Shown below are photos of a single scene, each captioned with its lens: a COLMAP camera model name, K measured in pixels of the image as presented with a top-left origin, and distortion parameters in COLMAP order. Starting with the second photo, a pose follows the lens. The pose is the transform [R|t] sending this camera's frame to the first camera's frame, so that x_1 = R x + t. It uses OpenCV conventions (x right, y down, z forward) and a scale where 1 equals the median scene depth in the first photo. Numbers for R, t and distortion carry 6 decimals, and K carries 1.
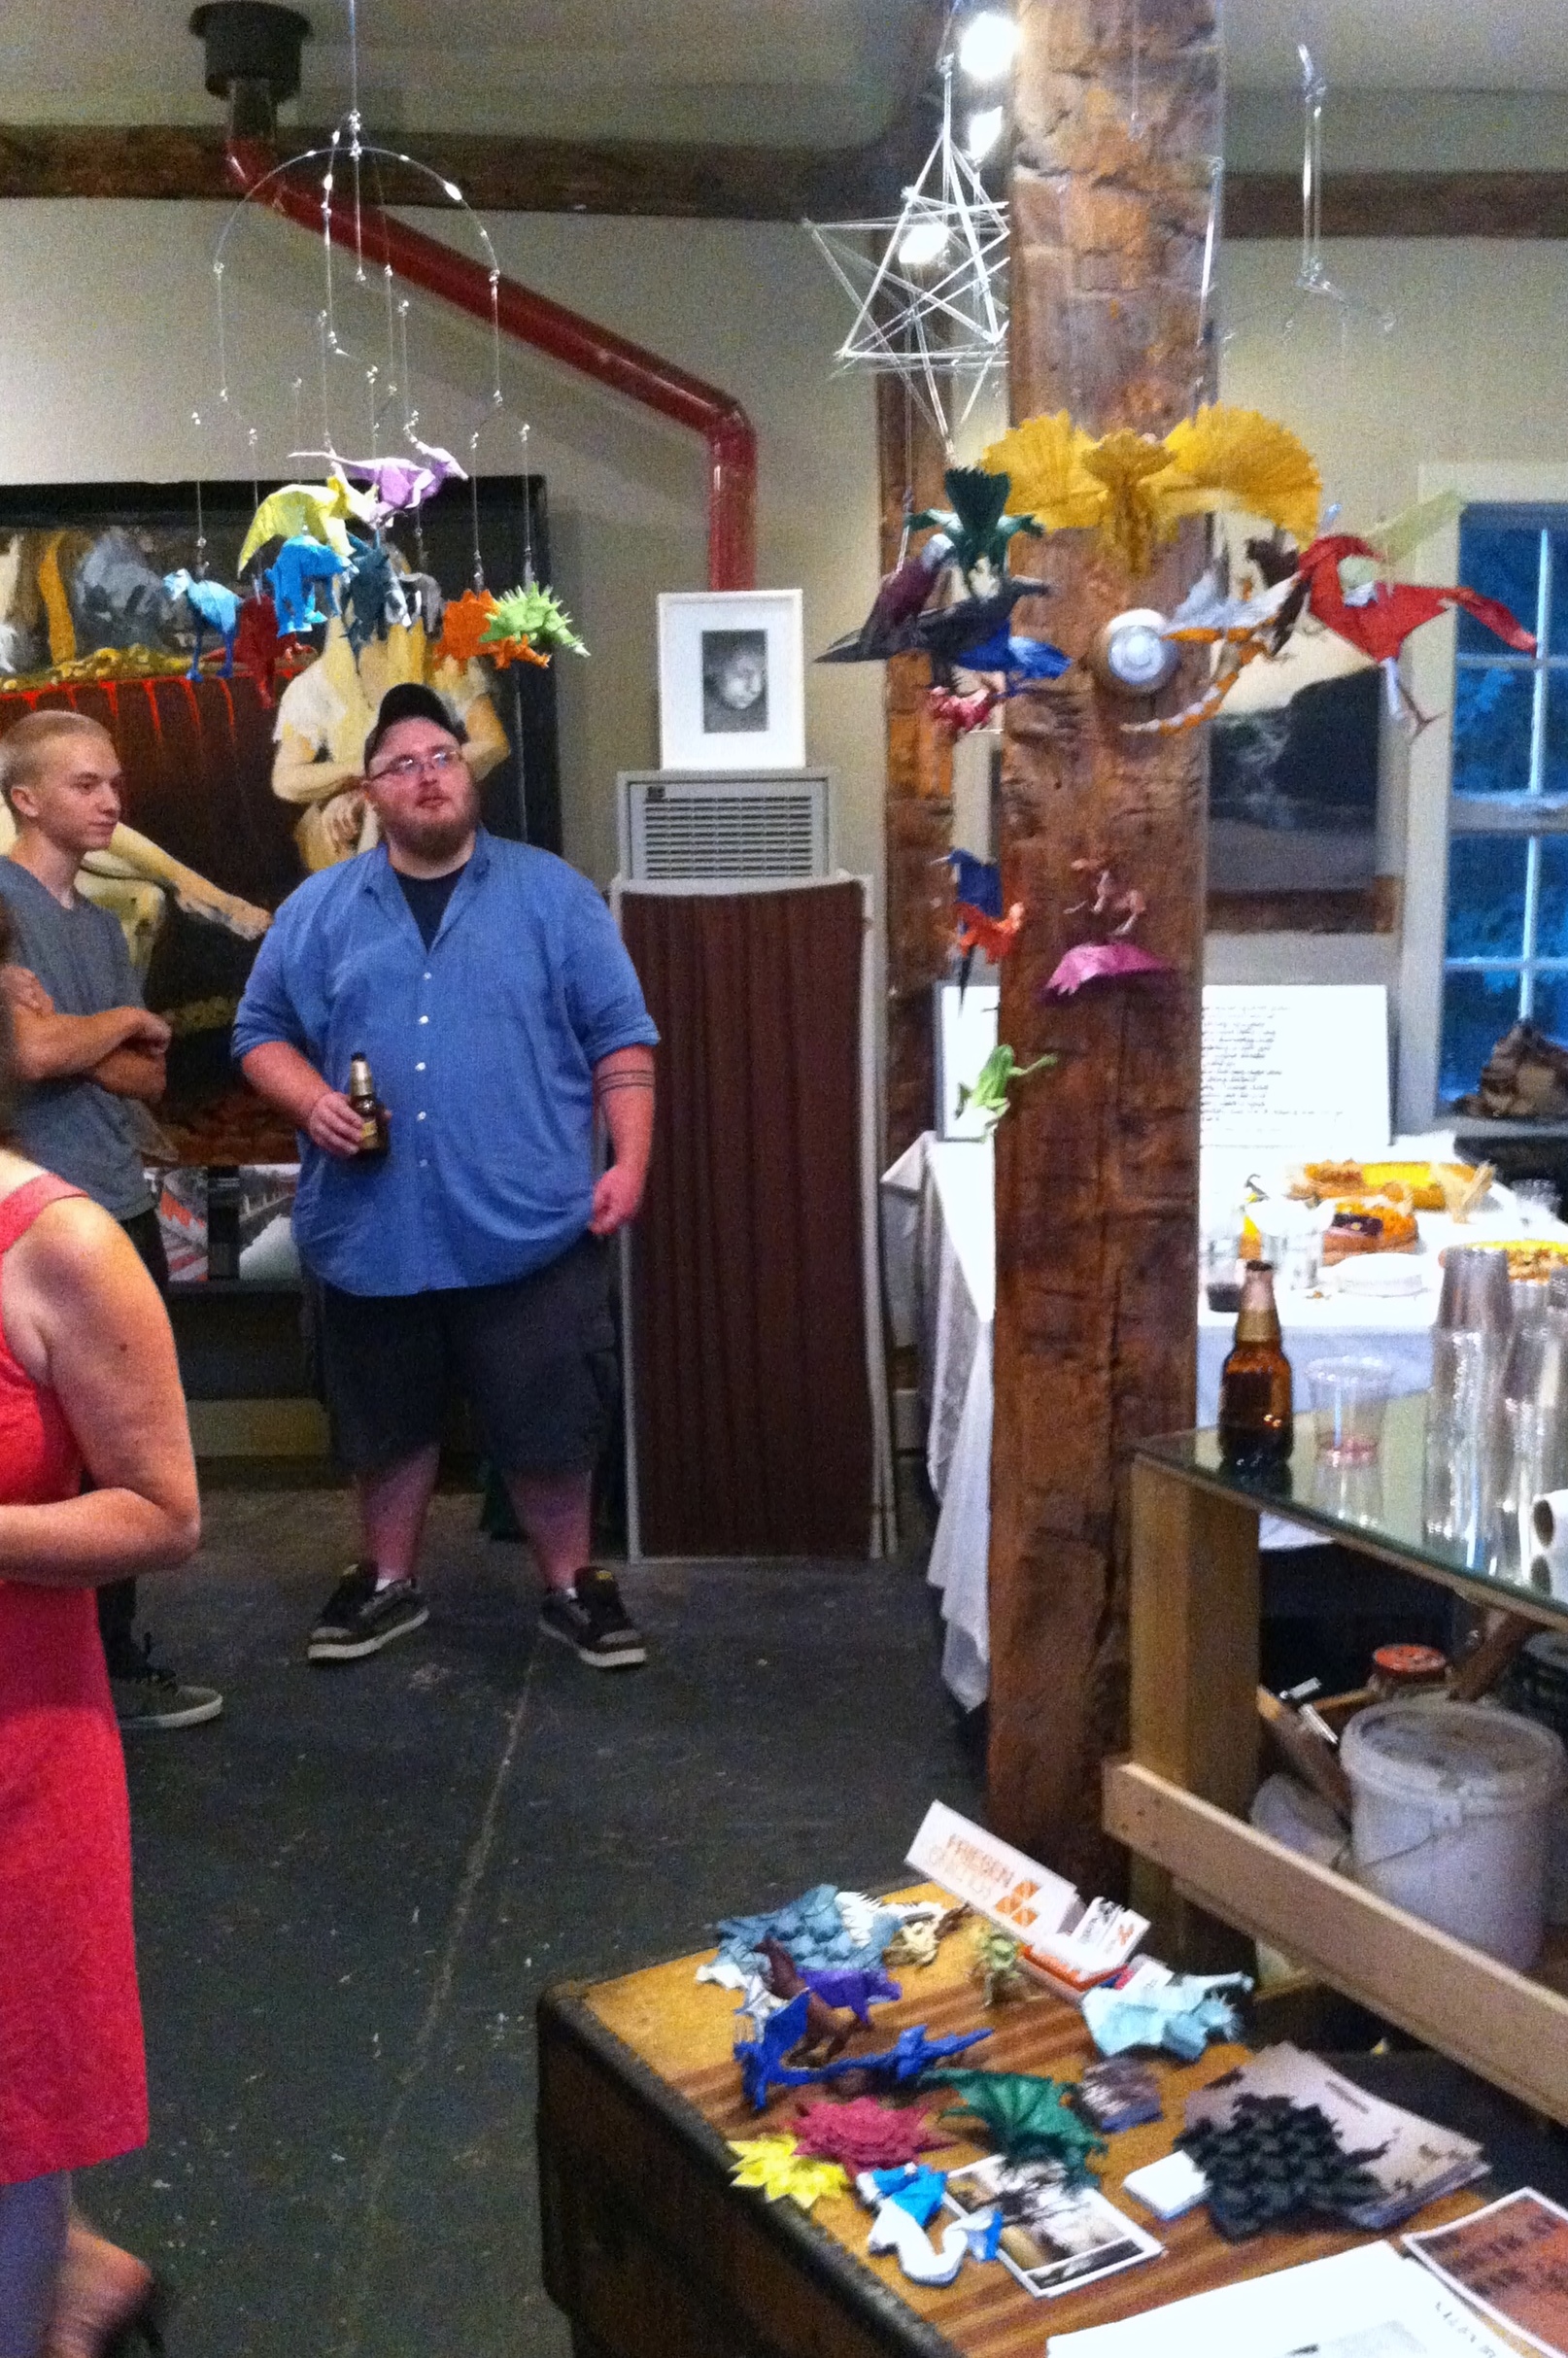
lens RADIAL K [[2225.9, 0, 851.1], [0, 2225.9, 1176.7], [0, 0, 1]] dist [0.075681, -0.277416]
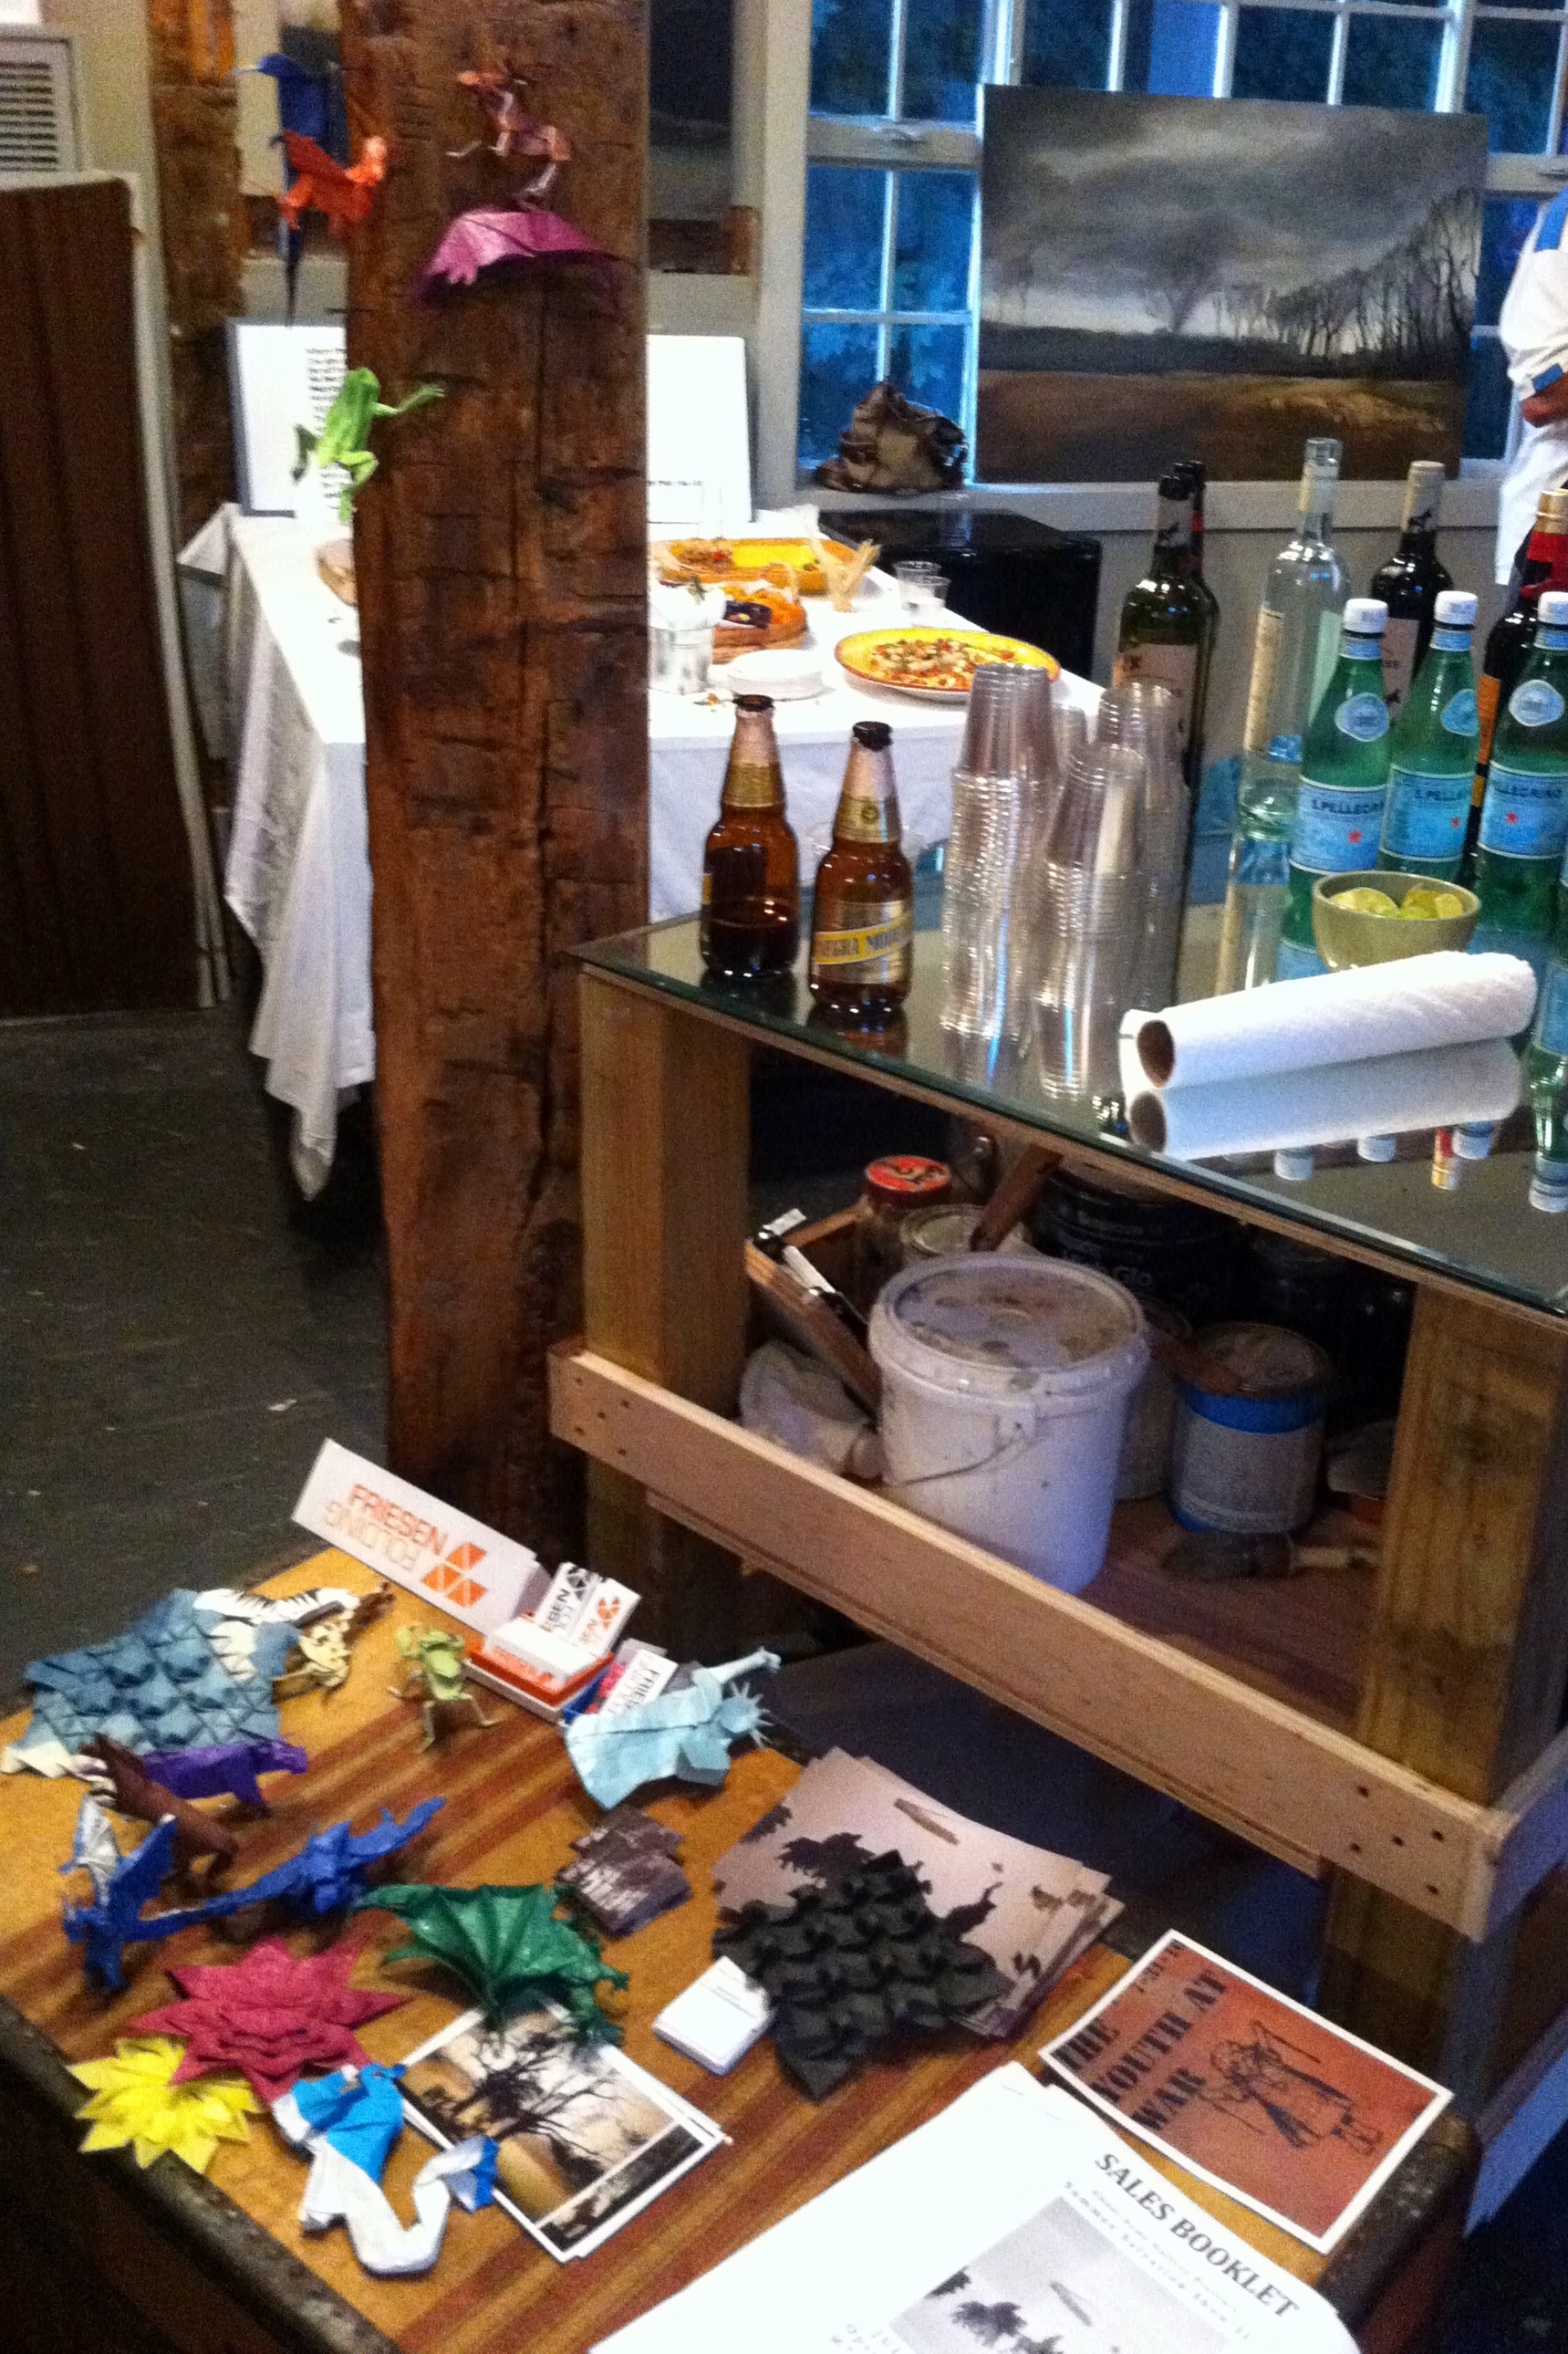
lens RADIAL K [[2189.0, 0, 861.3], [0, 2189.0, 1095.4], [0, 0, 1]] dist [0.086840, -0.263827]
pose [[0.953122, -0.076345, 0.292798, 0.000938], [0.003957, 0.970709, 0.240225, -0.005647], [-0.302561, -0.227805, 0.925506, 0.295446]]
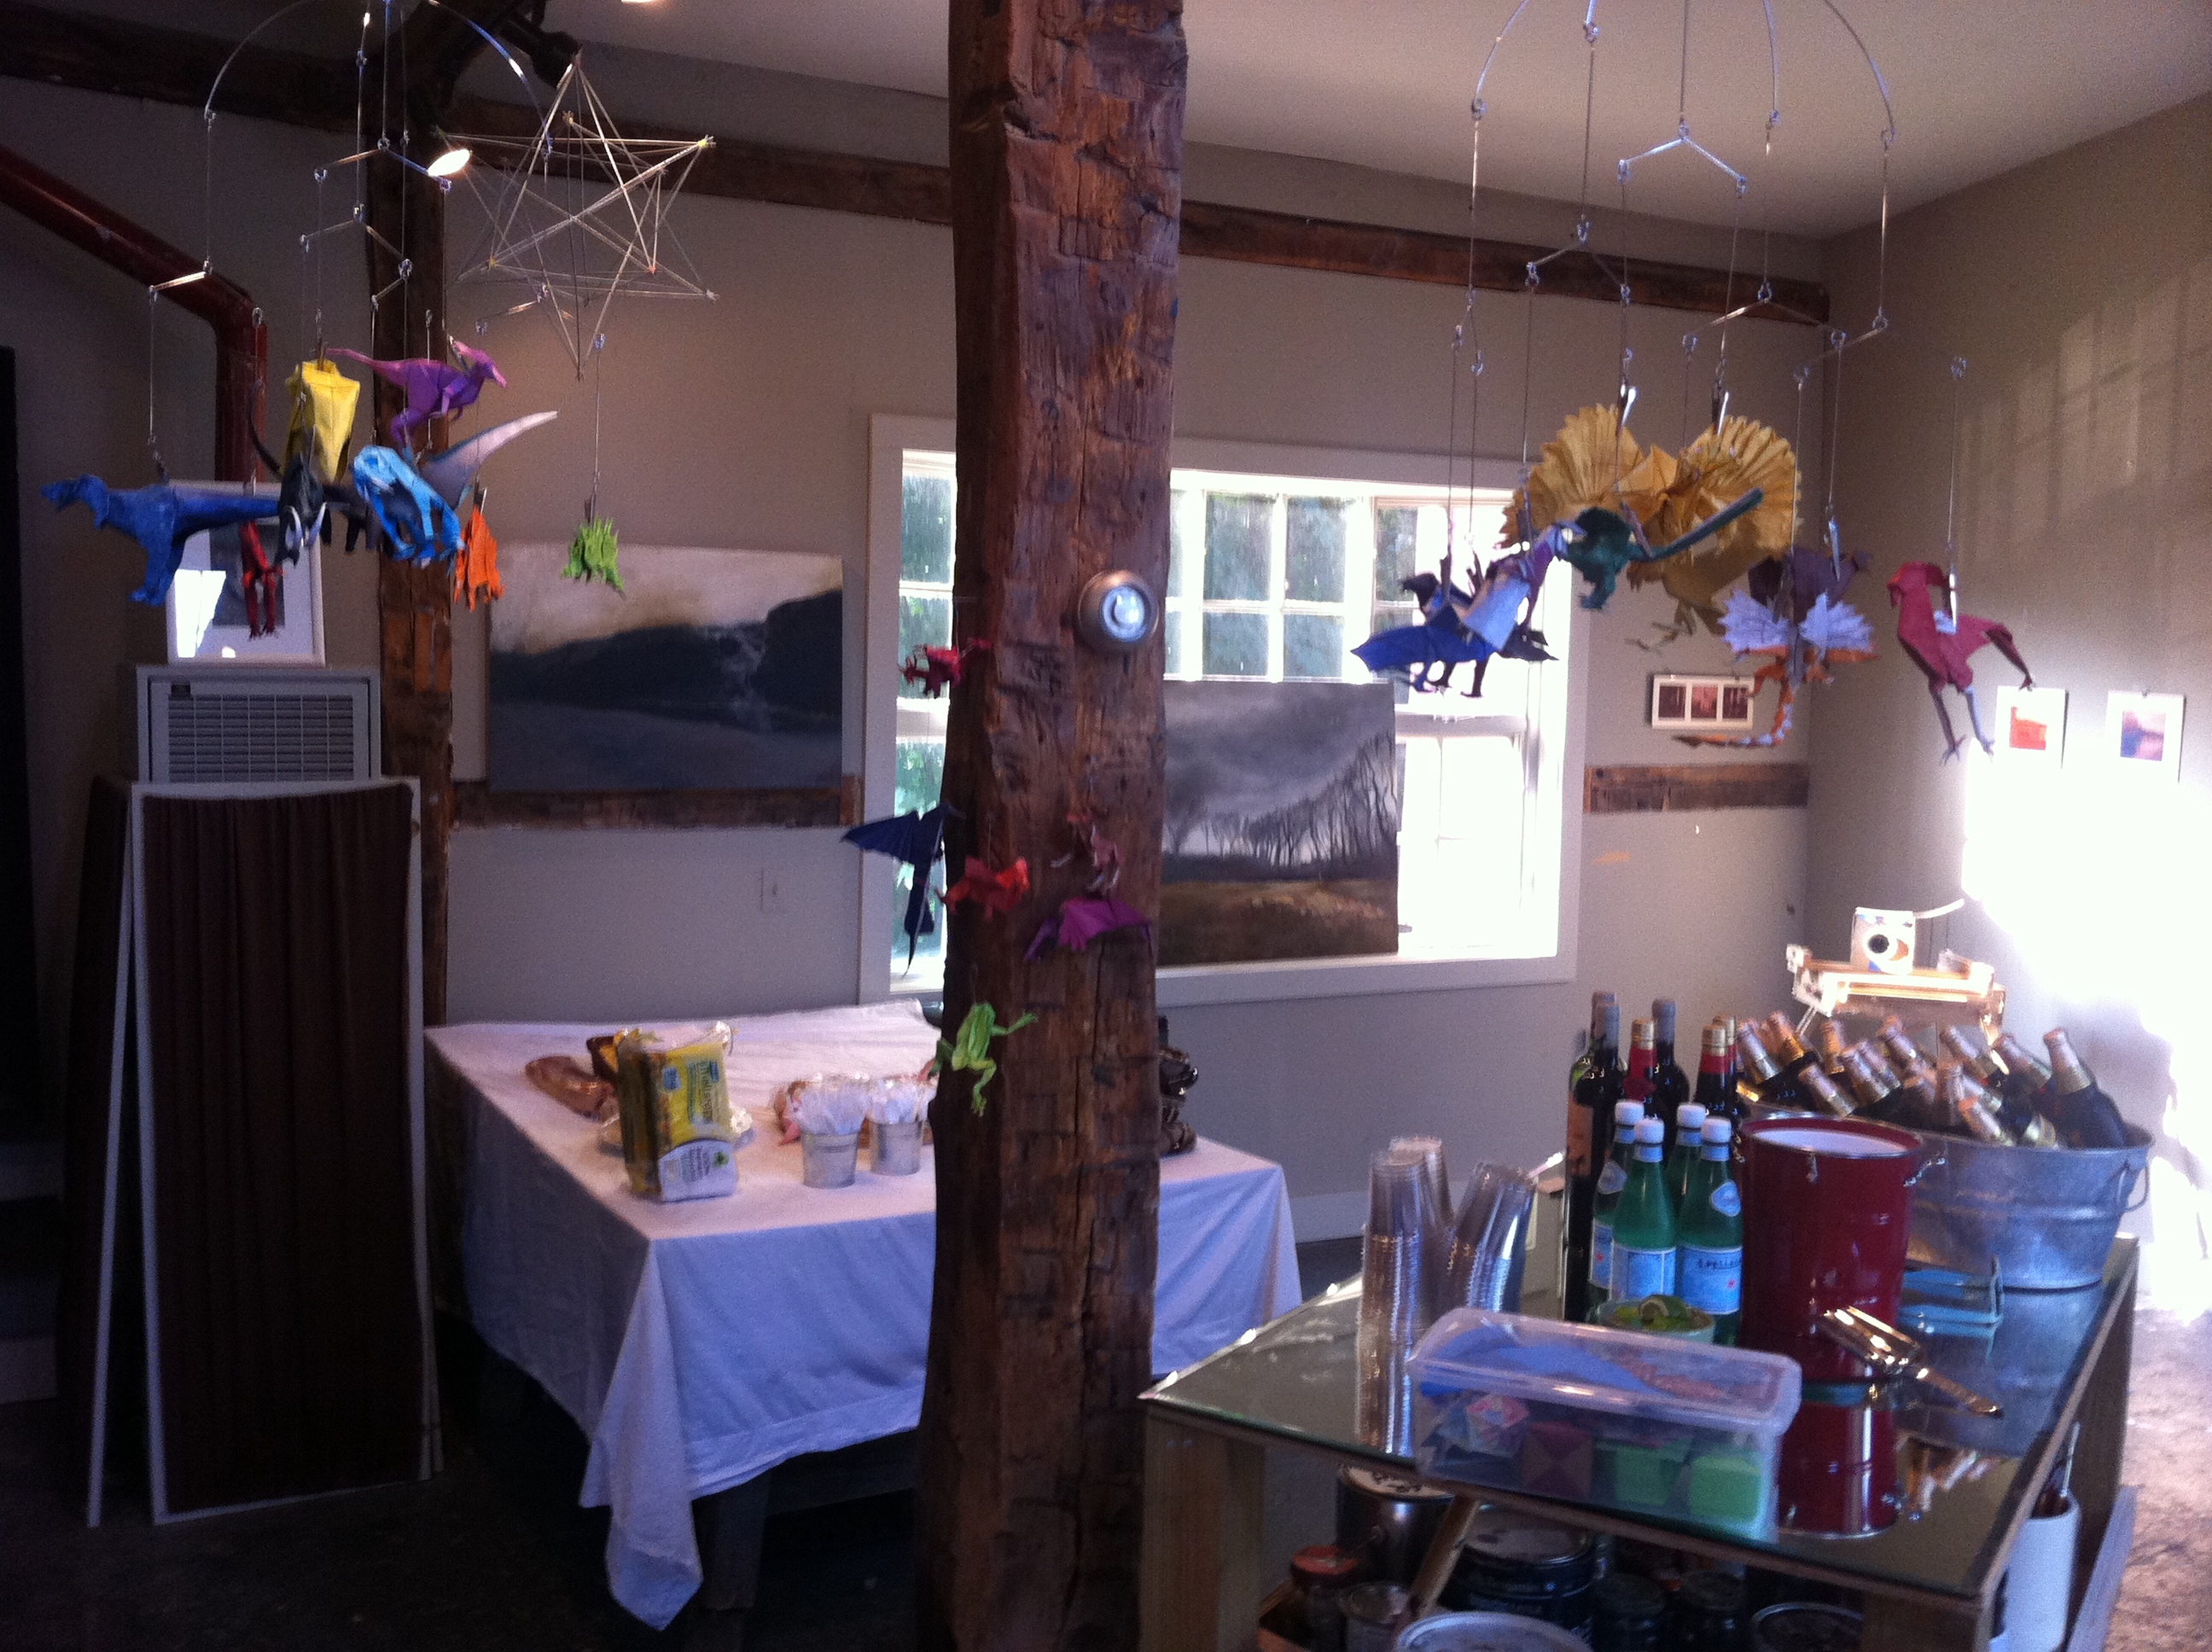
lens RADIAL K [[1990.1, 0, 1110.0], [0, 1990.1, 865.7], [0, 0, 1]] dist [0.072795, -0.170336]
pose [[0.897642, -0.012671, 0.440543, -0.265549], [0.046892, 0.996659, -0.066880, -0.057339], [-0.438223, 0.080692, 0.895237, 0.194173]]
